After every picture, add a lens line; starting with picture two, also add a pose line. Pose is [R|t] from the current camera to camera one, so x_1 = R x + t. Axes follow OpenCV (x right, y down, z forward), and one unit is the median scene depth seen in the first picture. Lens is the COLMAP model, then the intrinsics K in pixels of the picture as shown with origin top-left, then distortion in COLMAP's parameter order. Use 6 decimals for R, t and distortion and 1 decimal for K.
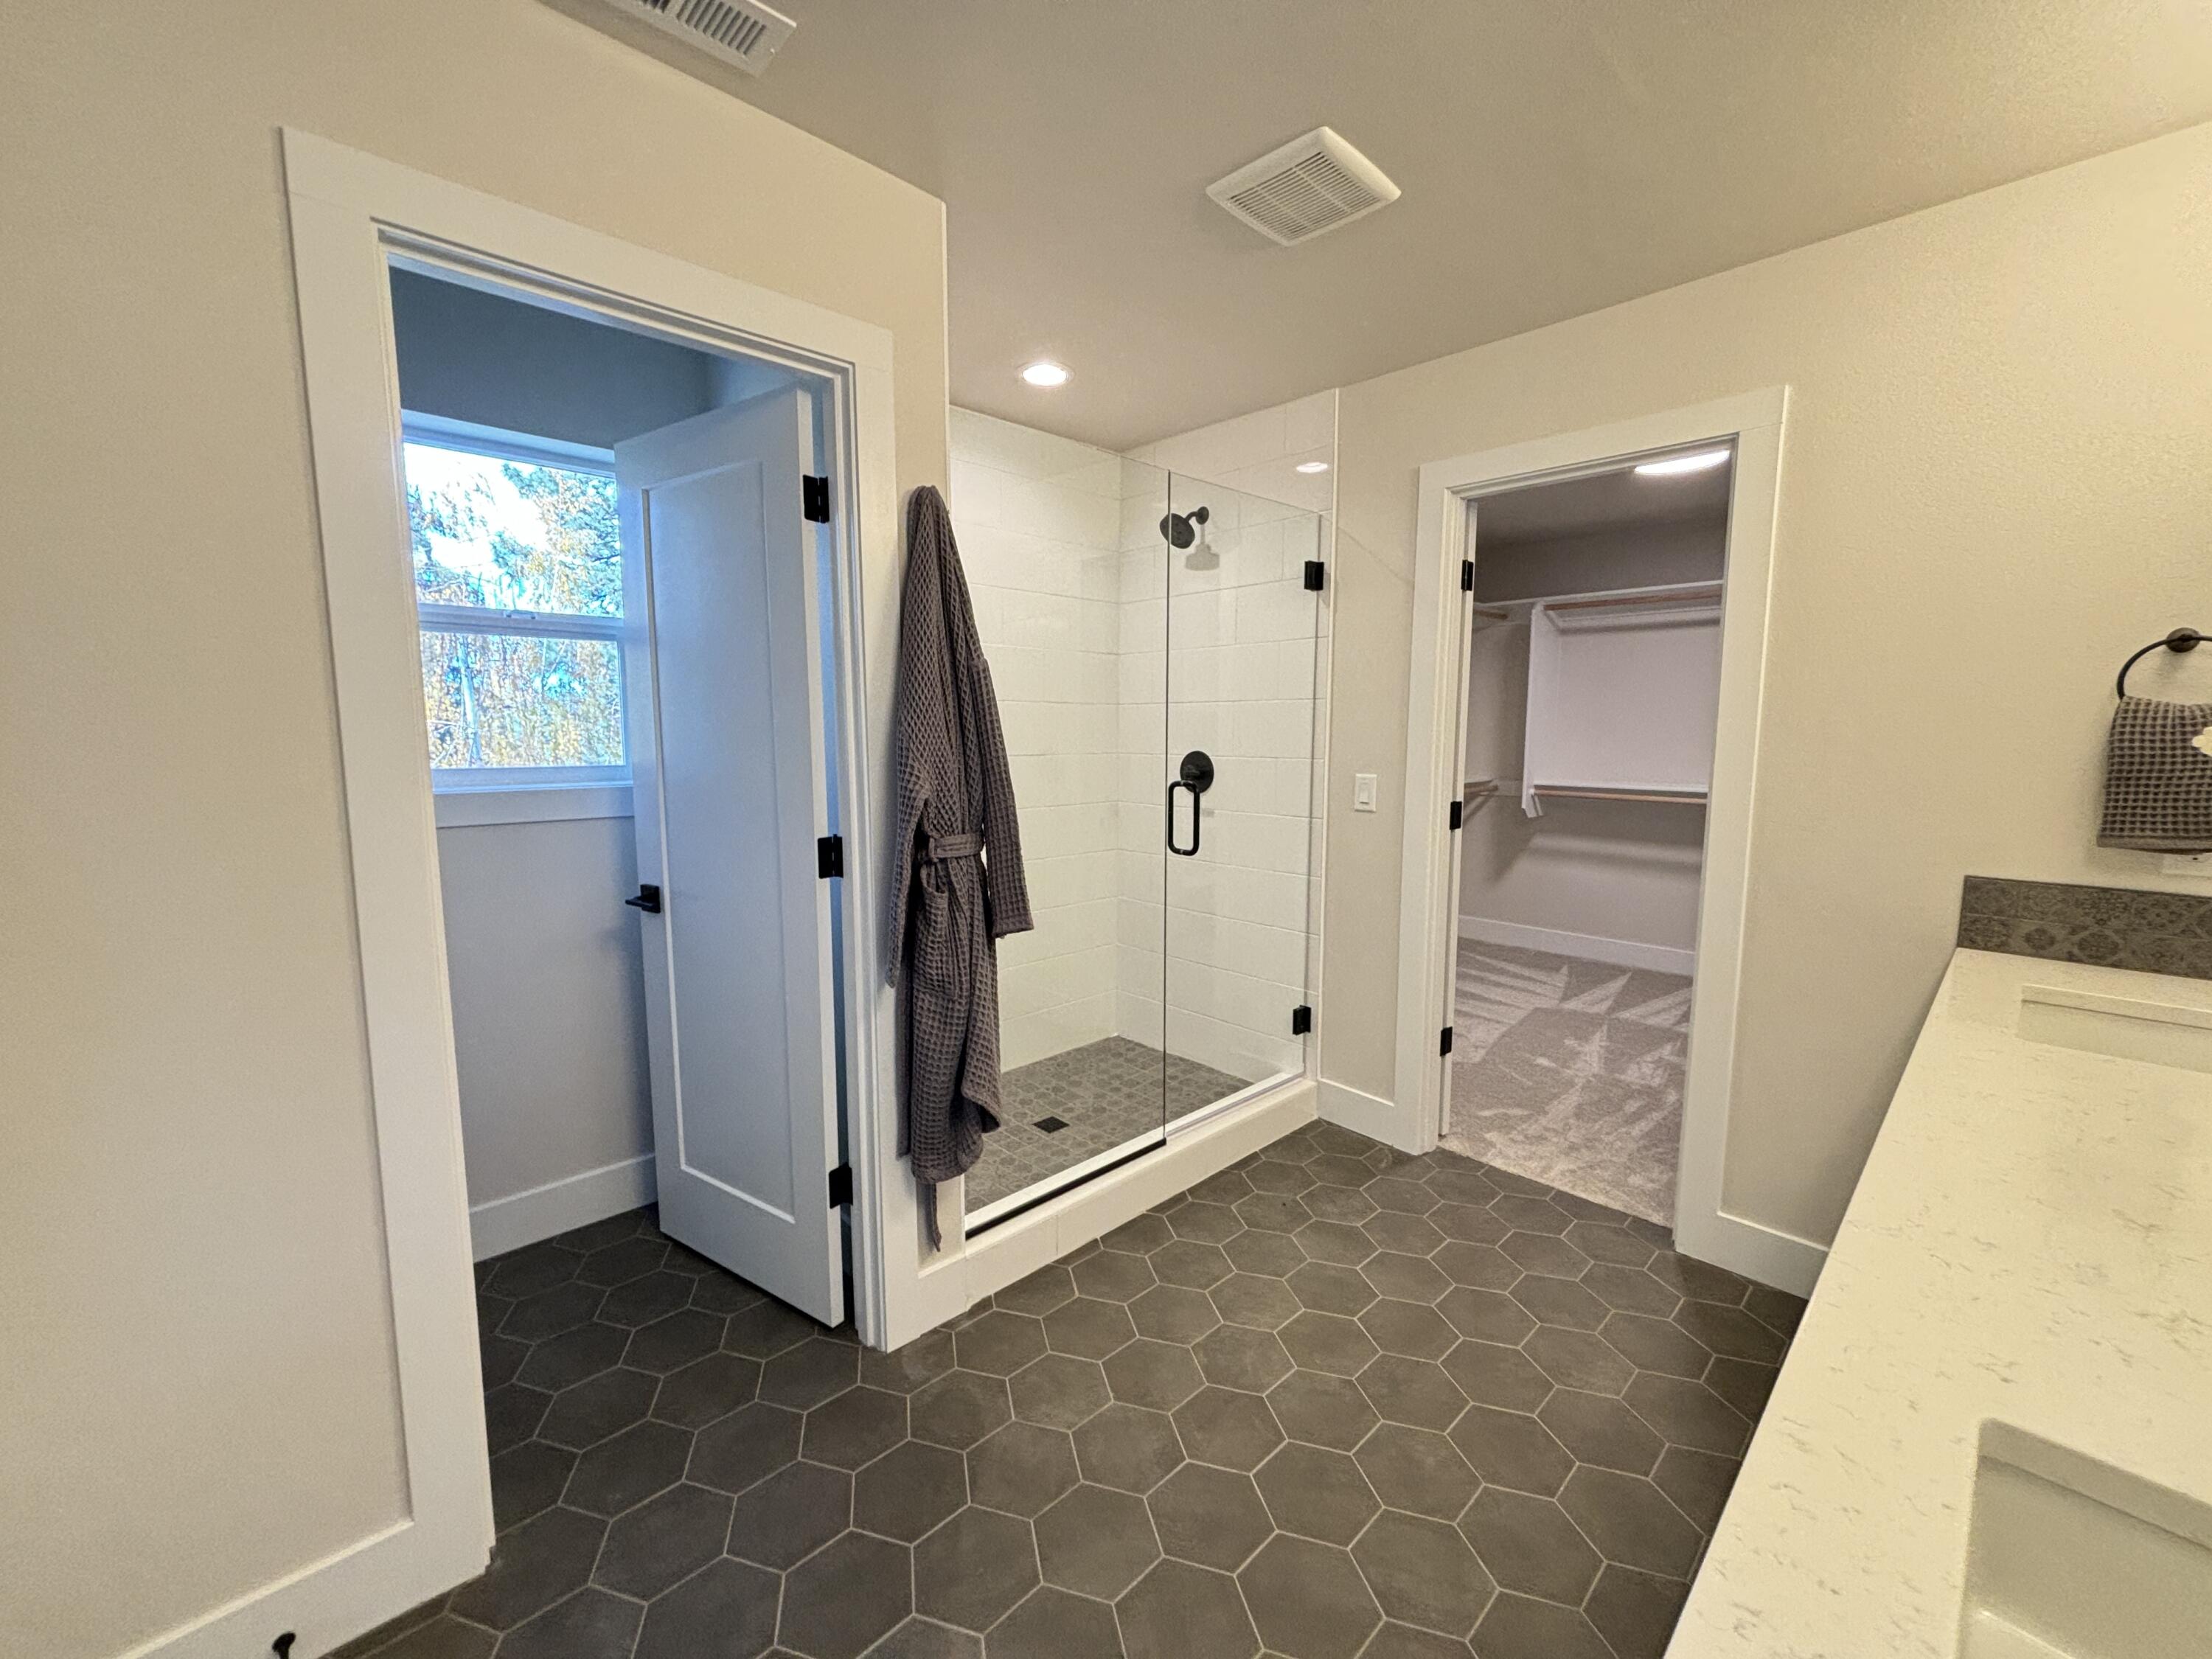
lens RADIAL K [[896.2, 0, 1106.0], [0, 896.2, 829.5], [0, 0, 1]] dist [0.026005, -0.013354]
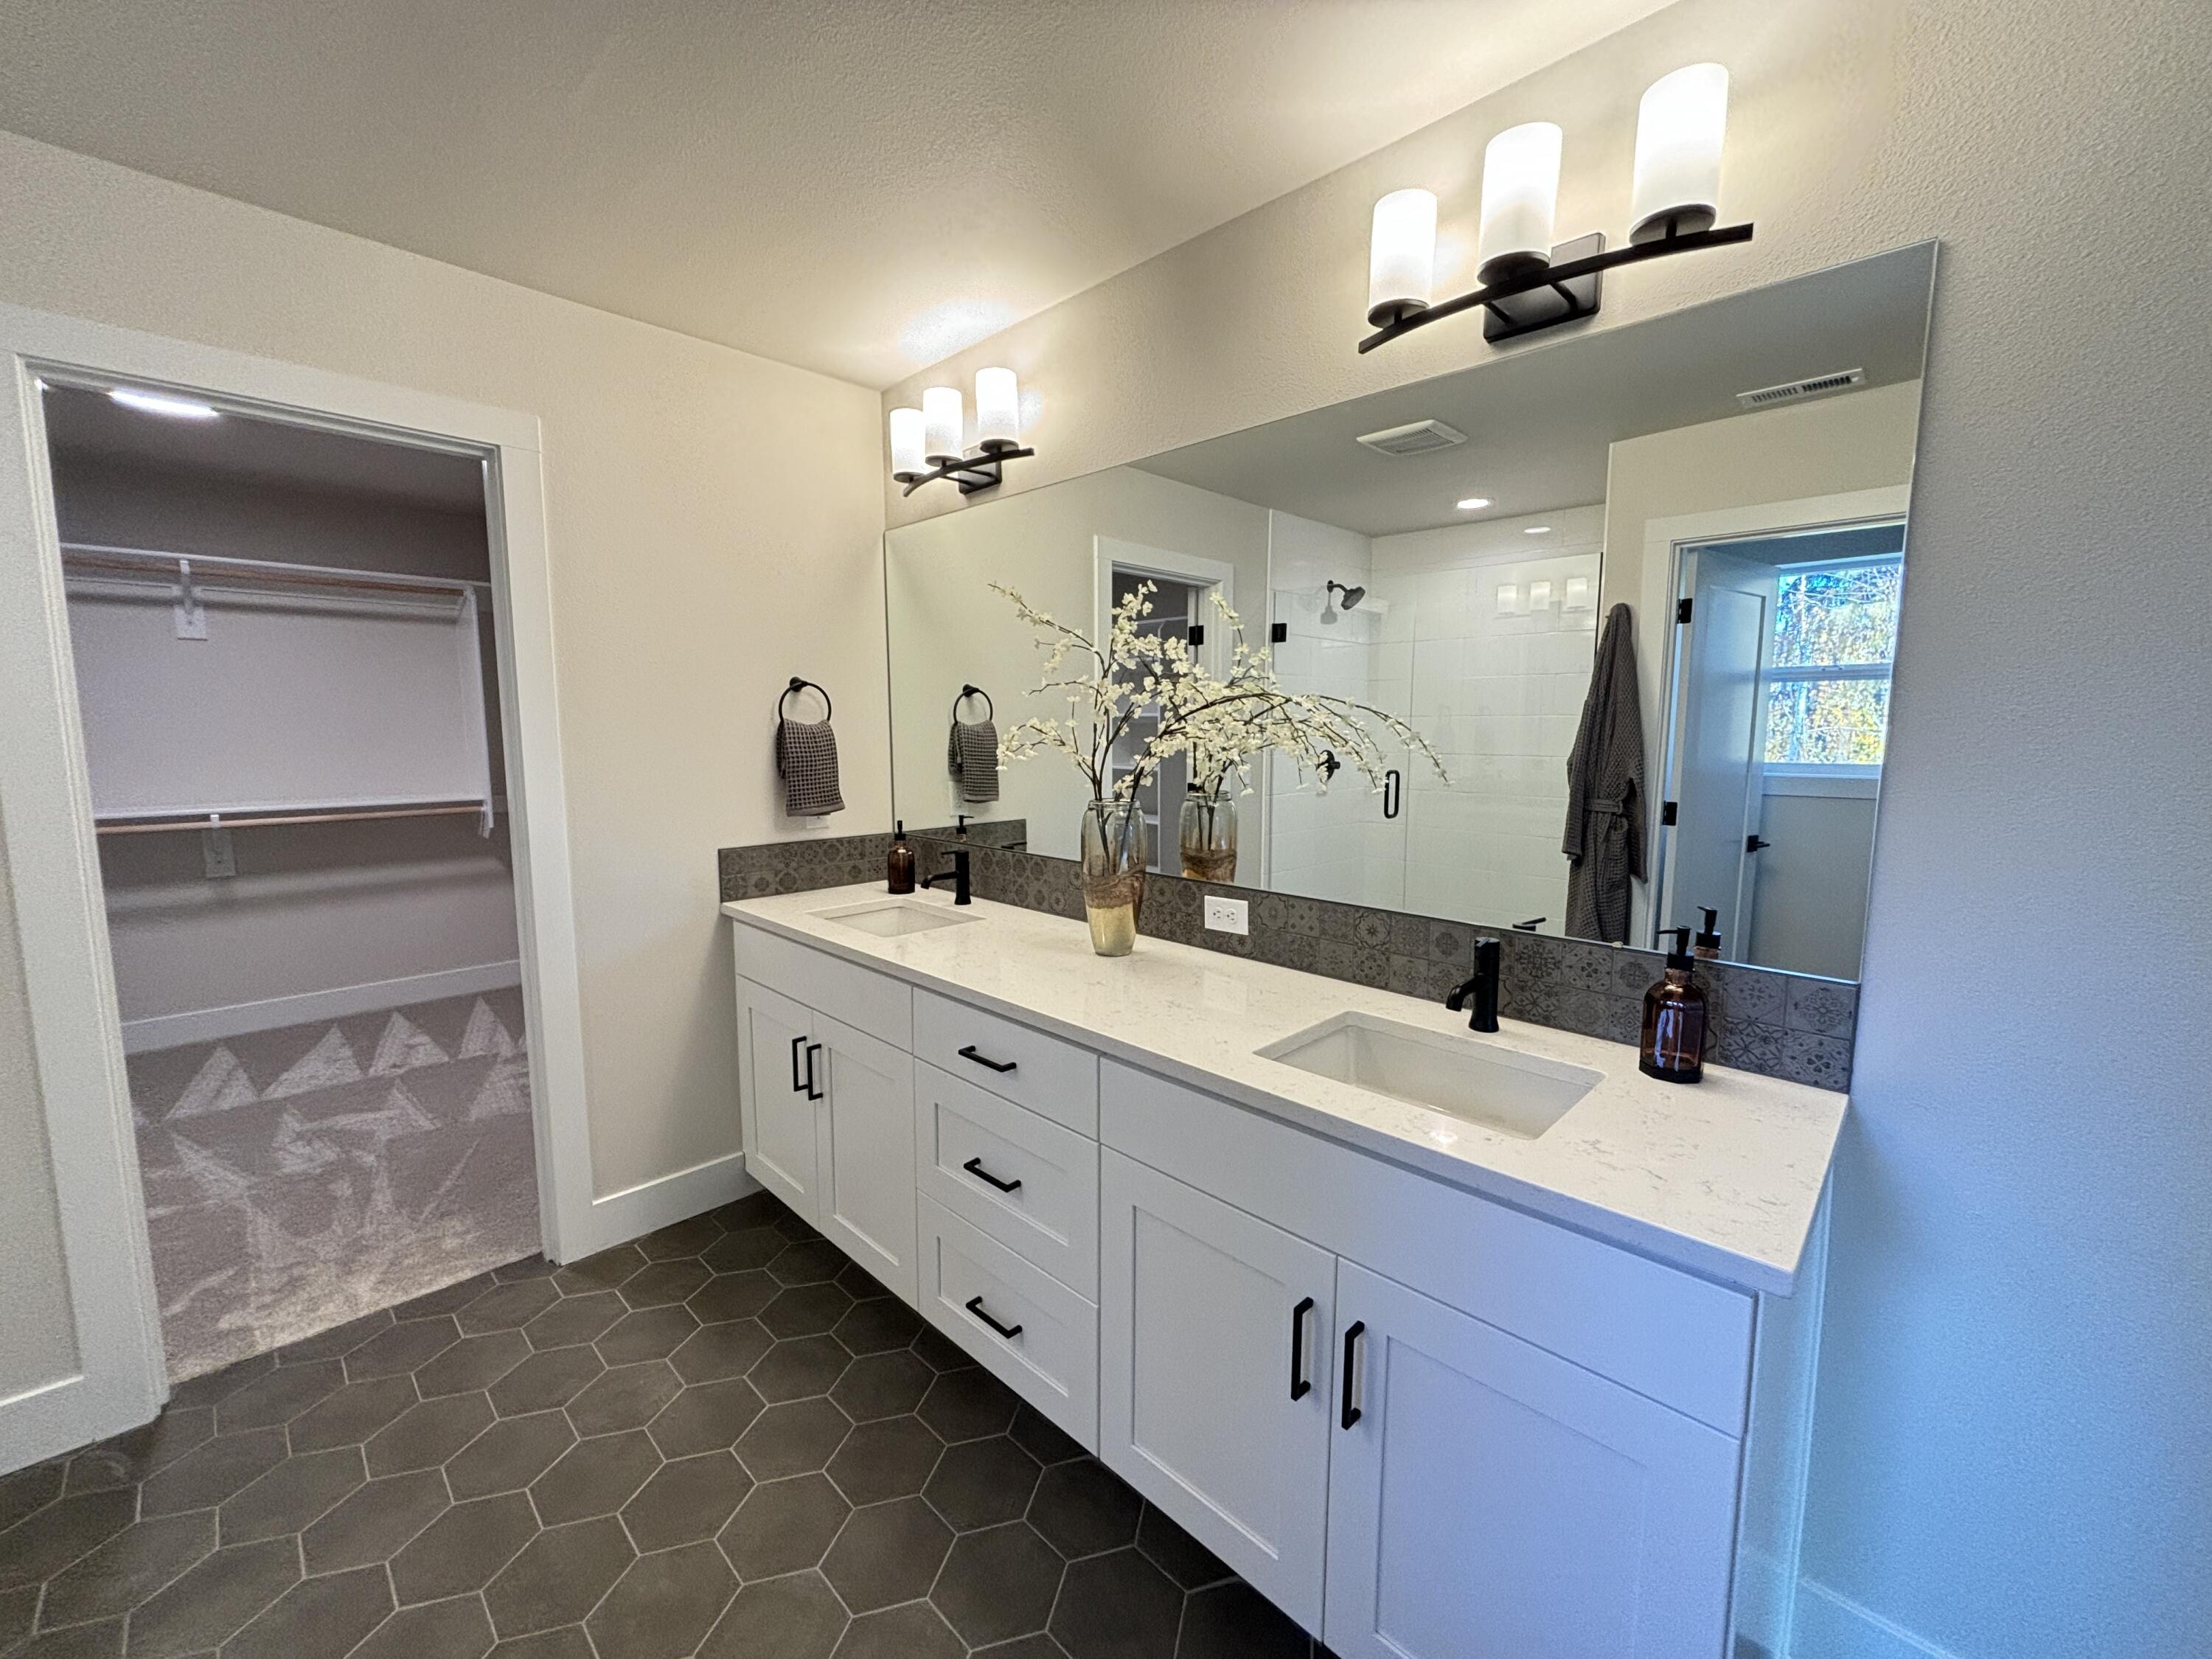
lens RADIAL K [[896.2, 0, 1106.0], [0, 896.2, 829.5], [0, 0, 1]] dist [0.026005, -0.013354]
pose [[-0.026963, -0.117310, 0.992729, -0.289707], [0.114568, 0.986184, 0.119649, -0.053637], [-0.993049, 0.116961, -0.013150, 0.328091]]
